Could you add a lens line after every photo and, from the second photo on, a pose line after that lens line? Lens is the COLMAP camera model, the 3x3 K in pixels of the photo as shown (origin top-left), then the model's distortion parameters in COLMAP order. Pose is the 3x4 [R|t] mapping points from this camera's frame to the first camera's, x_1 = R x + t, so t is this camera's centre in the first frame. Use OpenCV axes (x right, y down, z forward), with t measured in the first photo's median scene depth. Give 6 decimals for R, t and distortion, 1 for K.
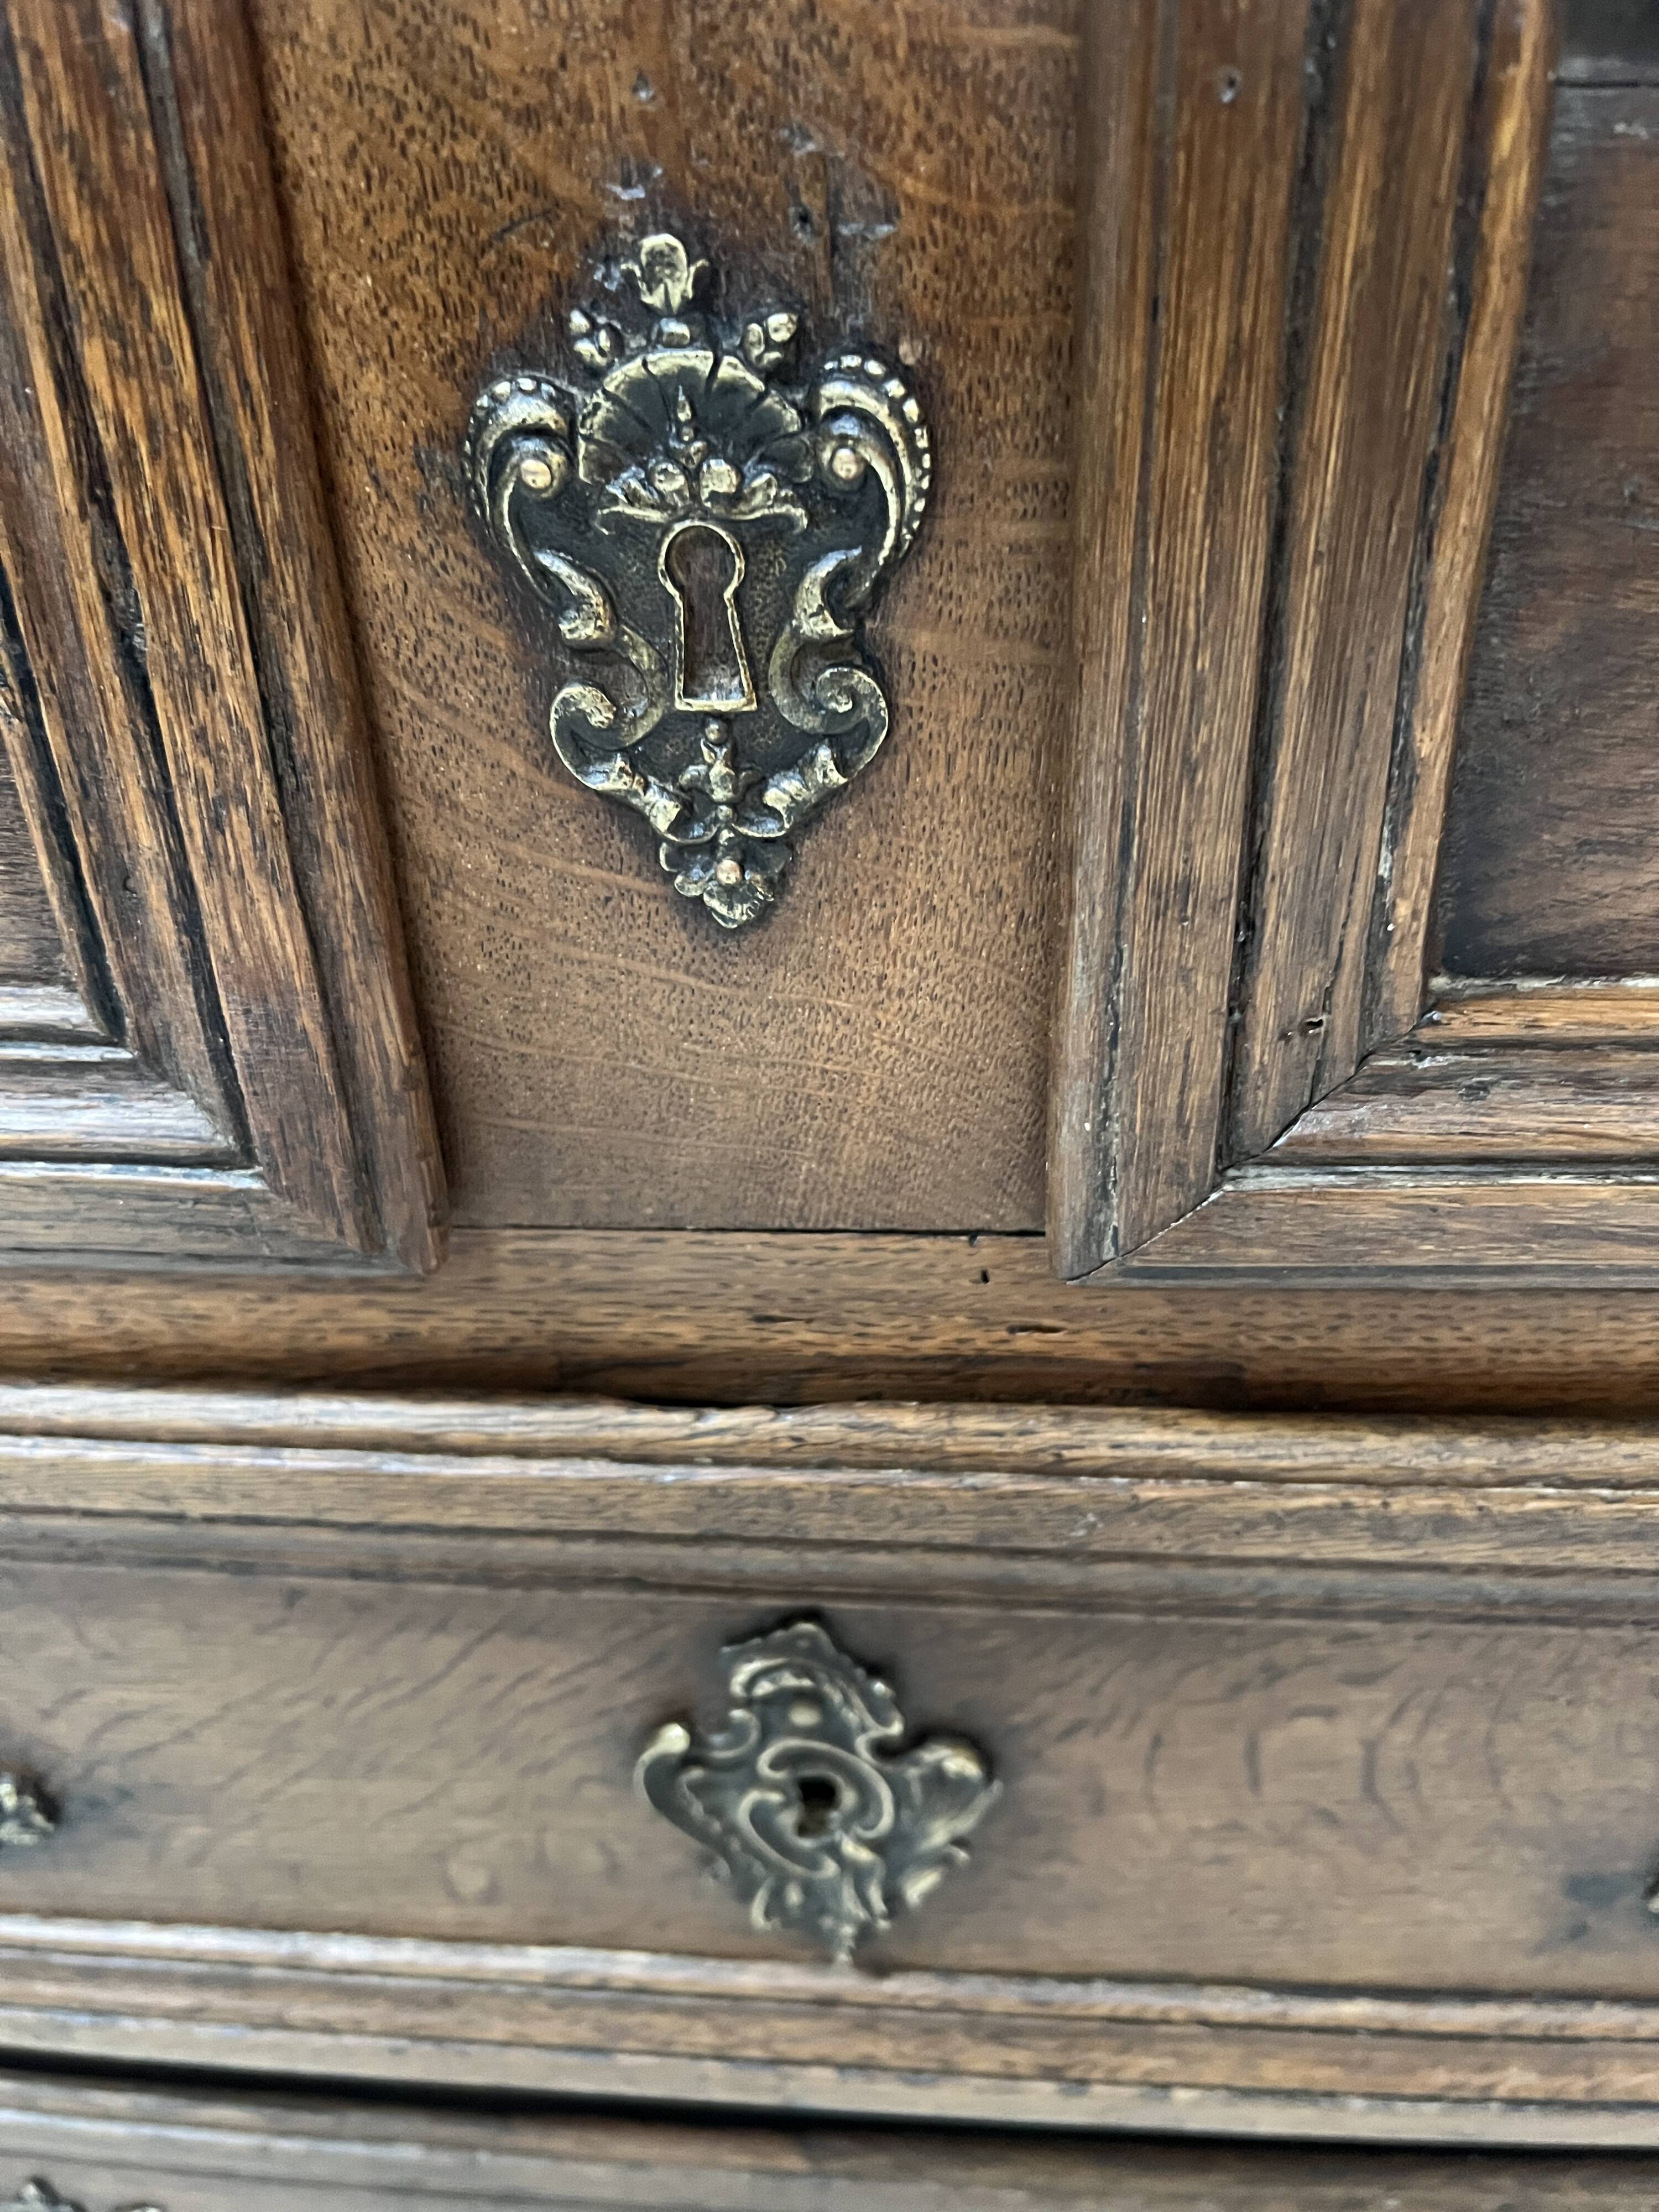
lens RADIAL K [[1742.5, 0, 809.6], [0, 1742.5, 1087.2], [0, 0, 1]] dist [-0.009904, -0.025018]
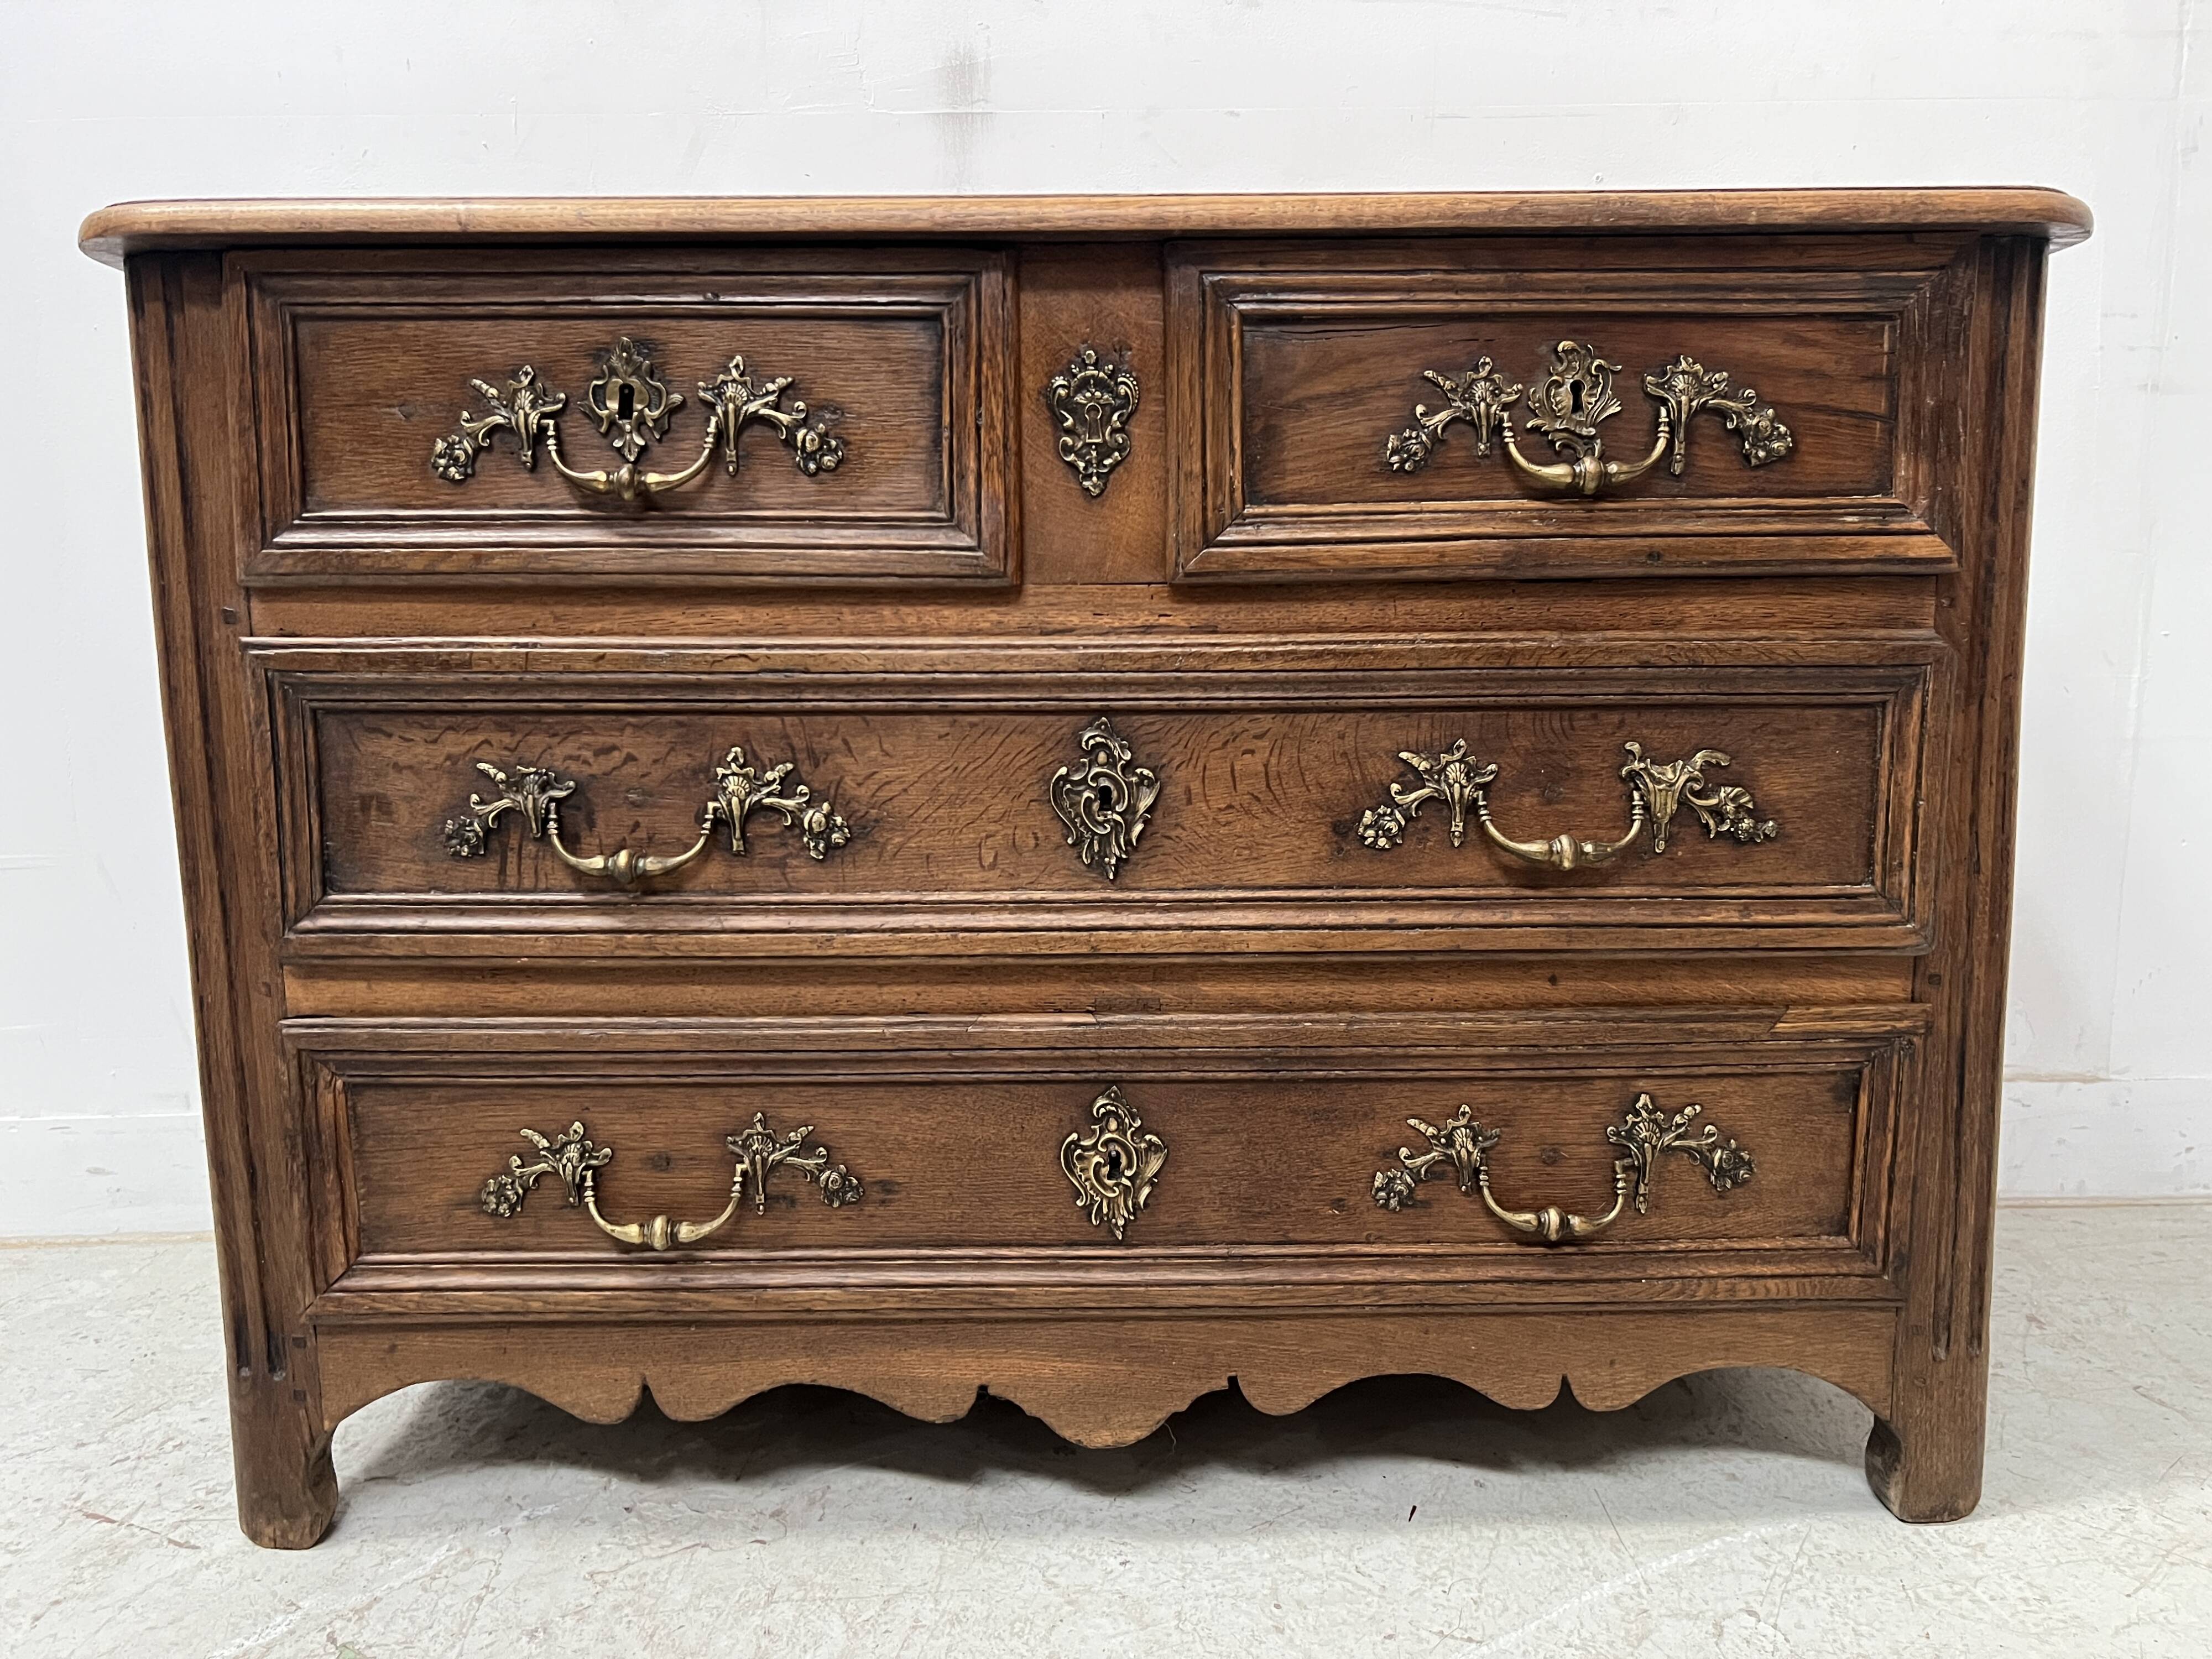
lens RADIAL K [[1661.1, 0, 1112.4], [0, 1661.1, 854.3], [0, 0, 1]] dist [0.044934, -0.057723]
pose [[0.995469, 0.019989, 0.092960, -0.384580], [0.020992, 0.907331, -0.419894, 2.590370], [-0.092739, 0.419943, 0.902800, -2.539412]]
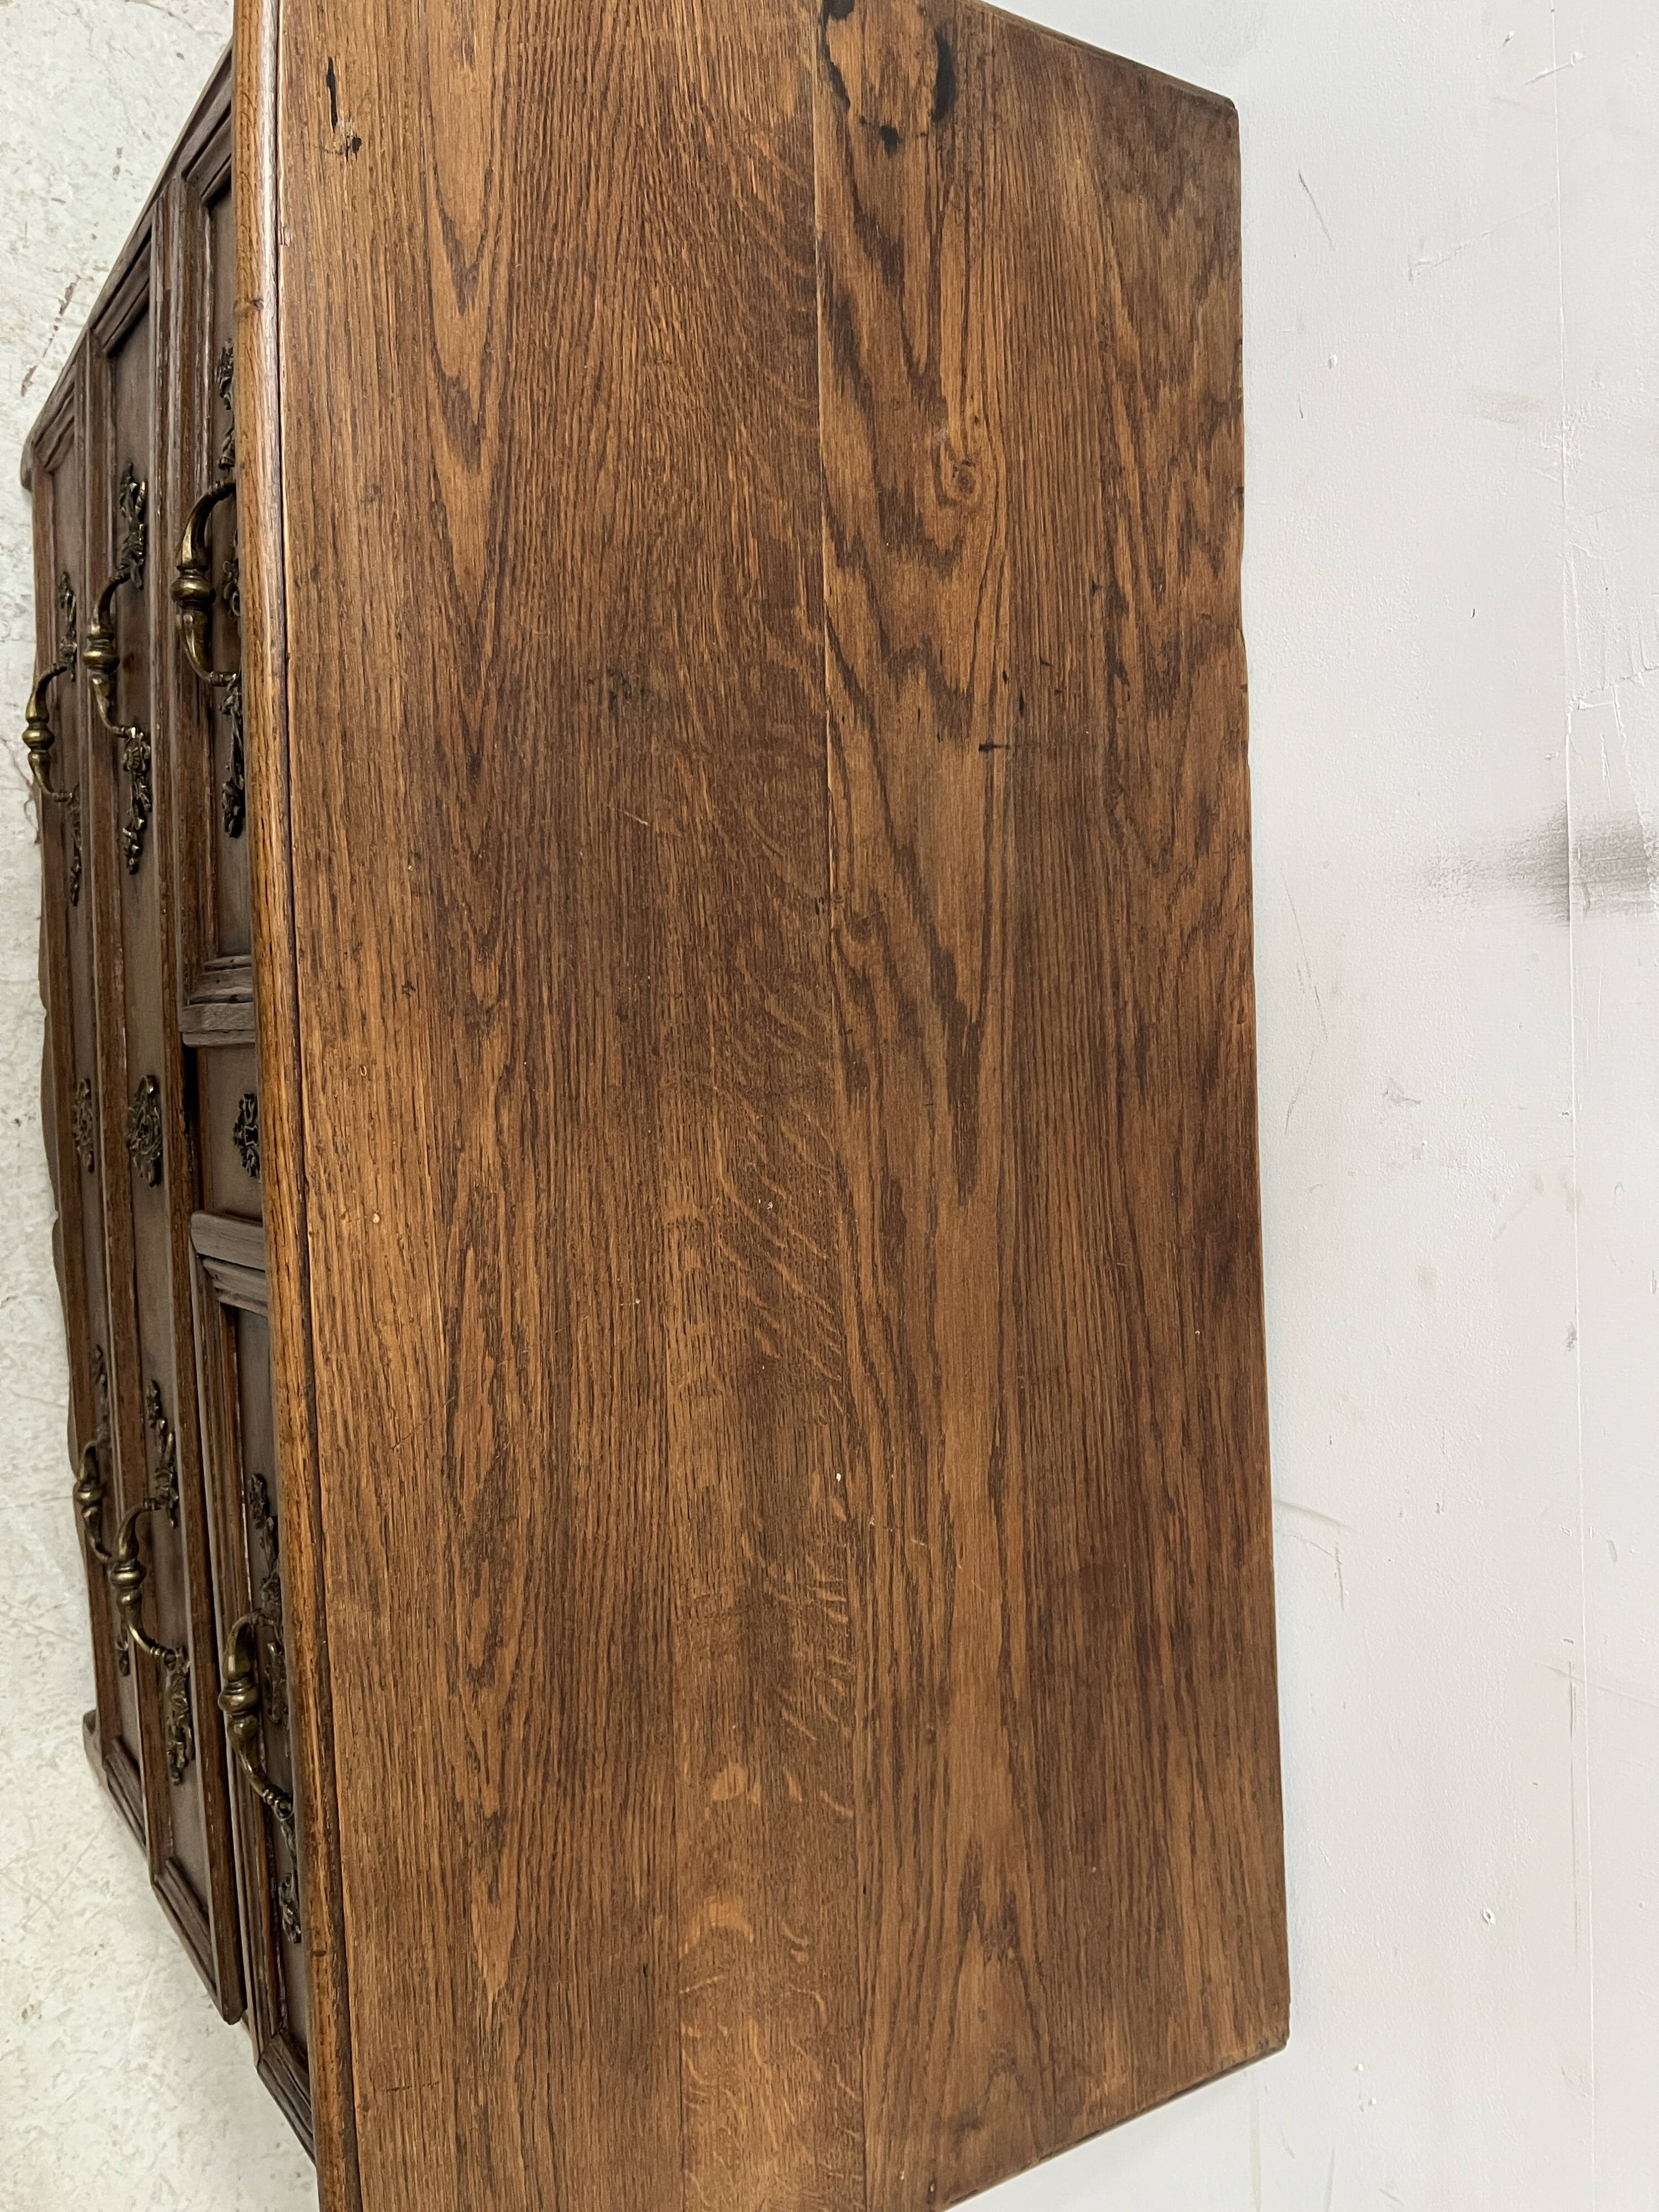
lens RADIAL K [[1661.1, 0, 817.4], [0, 1661.1, 1109.2], [0, 0, 1]] dist [0.044934, -0.057723]
pose [[0.072852, 0.989736, 0.122947, -0.469036], [-0.918177, 0.018425, 0.395742, -2.802169], [0.389415, -0.141717, 0.910095, -1.923504]]
